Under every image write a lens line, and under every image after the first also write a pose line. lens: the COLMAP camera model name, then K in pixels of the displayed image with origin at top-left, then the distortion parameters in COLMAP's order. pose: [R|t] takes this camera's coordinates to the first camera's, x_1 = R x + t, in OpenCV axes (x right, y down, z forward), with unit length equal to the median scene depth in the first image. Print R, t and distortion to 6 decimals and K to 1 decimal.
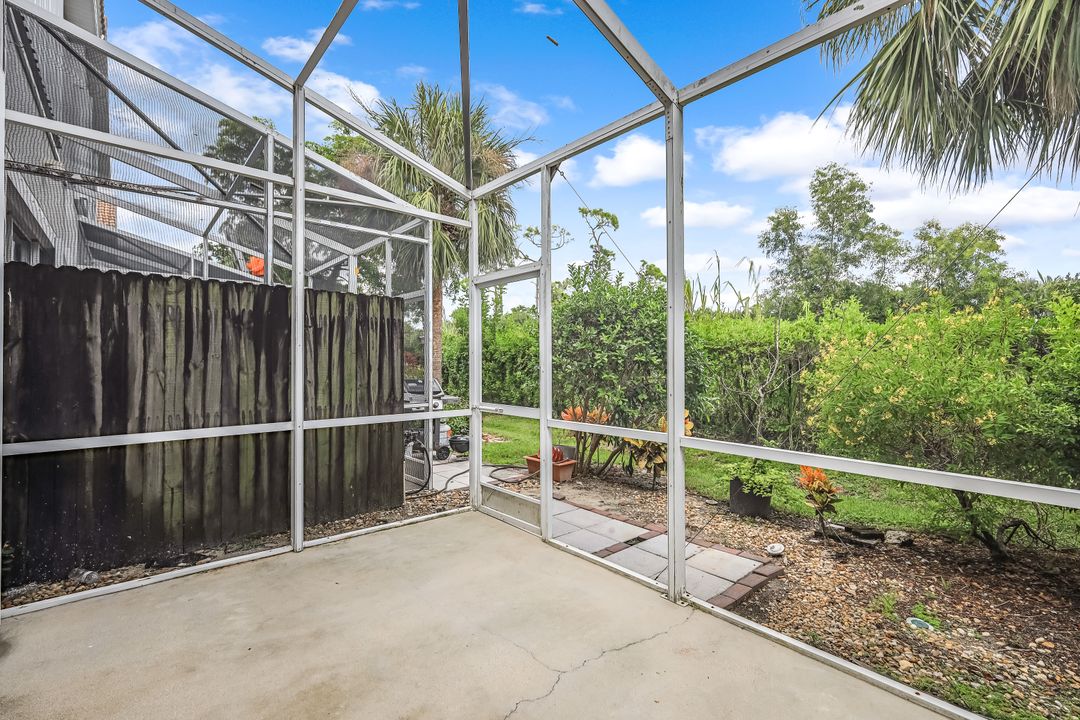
lens RADIAL K [[471.8, 0, 547.0], [0, 471.8, 361.2], [0, 0, 1]] dist [0.002042, 0.000268]
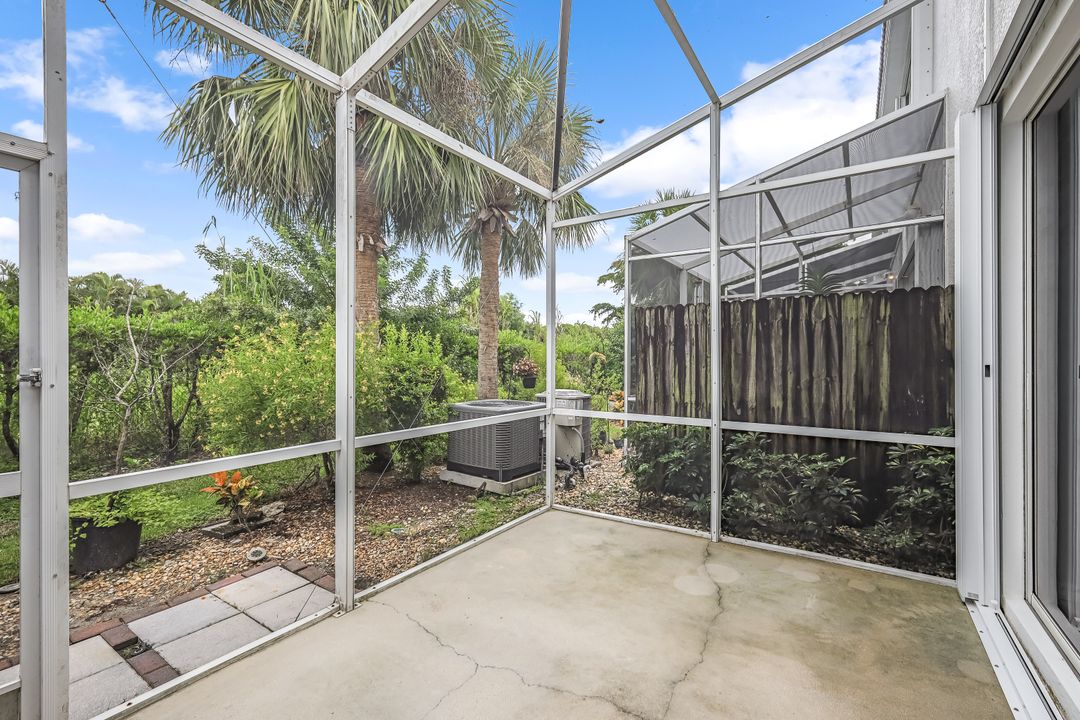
lens RADIAL K [[471.8, 0, 545.1], [0, 471.8, 356.9], [0, 0, 1]] dist [0.002042, 0.000268]
pose [[-0.250471, 0.000951, 0.968124, -0.596987], [-0.003057, 0.999994, -0.001773, -0.006572], [-0.968119, -0.003404, -0.250466, 0.669332]]
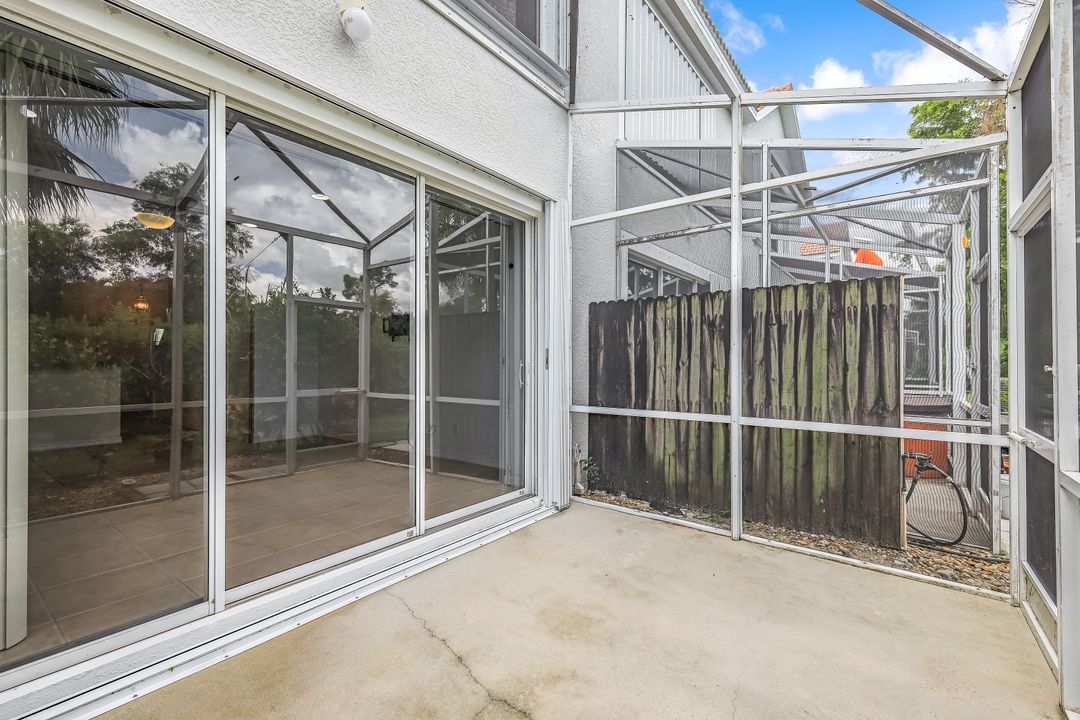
lens RADIAL K [[471.8, 0, 542.2], [0, 471.8, 358.7], [0, 0, 1]] dist [0.002042, 0.000268]
pose [[0.190462, -0.004305, -0.981685, 0.419883], [0.000689, 0.999991, -0.004251, 0.003196], [0.981694, 0.000133, 0.190463, 0.371264]]
